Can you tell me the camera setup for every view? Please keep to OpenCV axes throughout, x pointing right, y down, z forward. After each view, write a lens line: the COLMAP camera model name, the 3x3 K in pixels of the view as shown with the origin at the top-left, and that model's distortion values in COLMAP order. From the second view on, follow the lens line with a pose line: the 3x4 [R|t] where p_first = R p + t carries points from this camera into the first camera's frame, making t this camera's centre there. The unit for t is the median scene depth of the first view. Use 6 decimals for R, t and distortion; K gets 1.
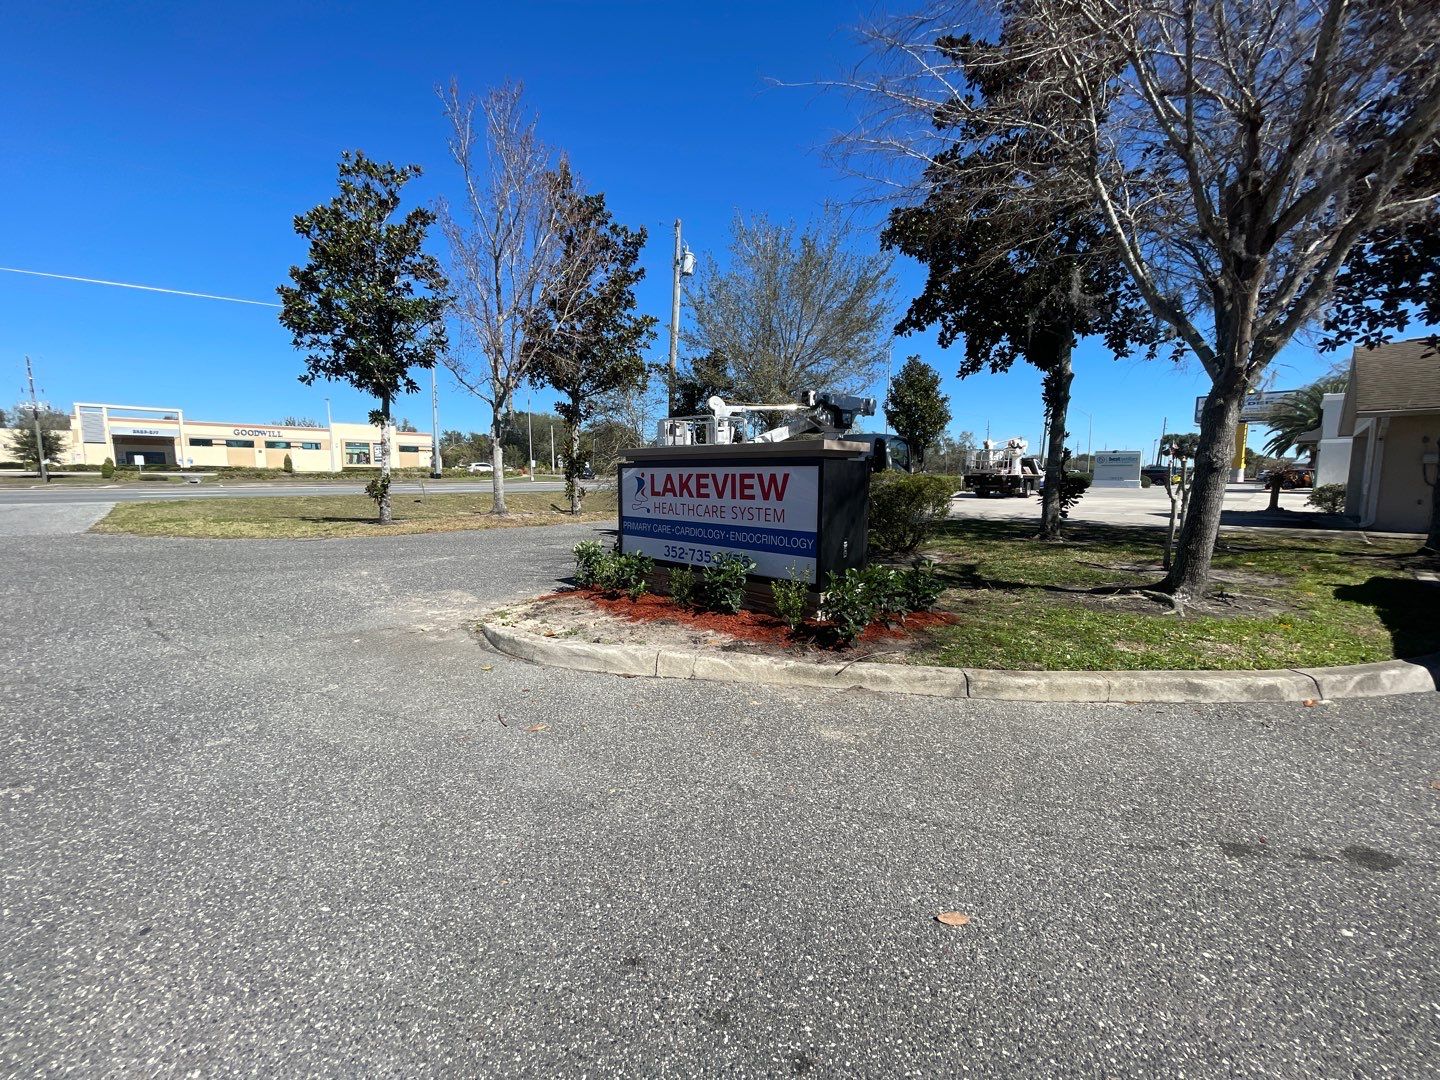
lens RADIAL K [[578.6, 0, 714.7], [0, 578.6, 541.9], [0, 0, 1]] dist [-0.006268, -0.000959]
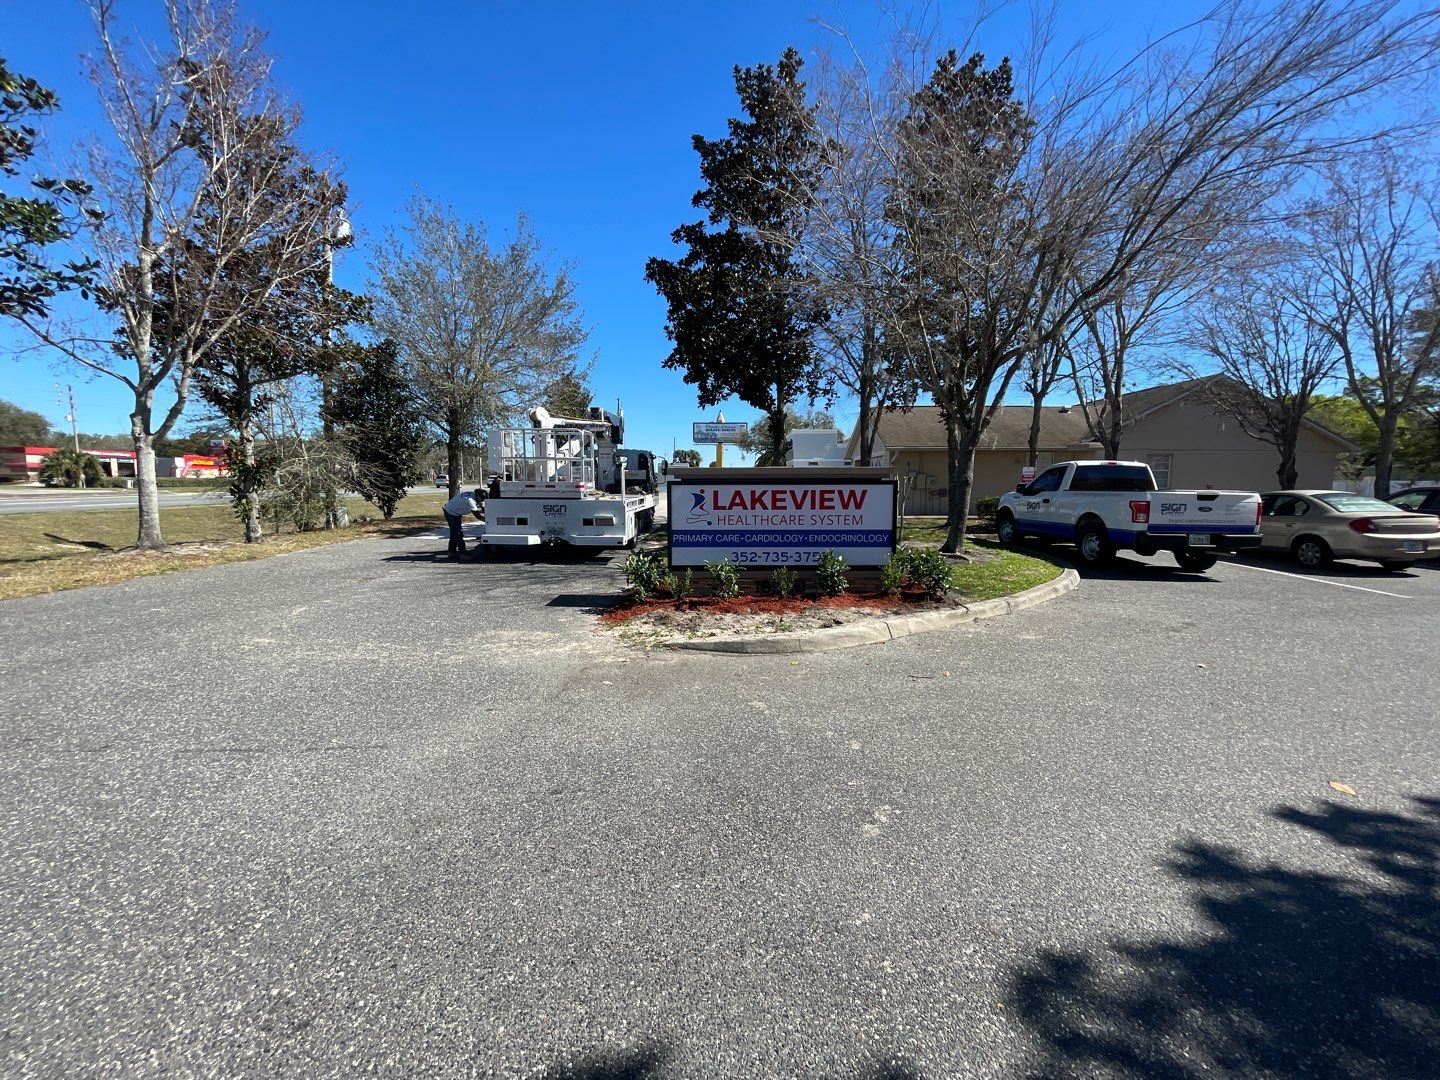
lens RADIAL K [[578.6, 0, 721.3], [0, 578.6, 534.6], [0, 0, 1]] dist [-0.006268, -0.000959]
pose [[0.721707, -0.066063, 0.689039, -0.913178], [0.083121, 0.996503, 0.008481, -0.041499], [-0.687190, 0.051153, 0.724674, 0.183236]]
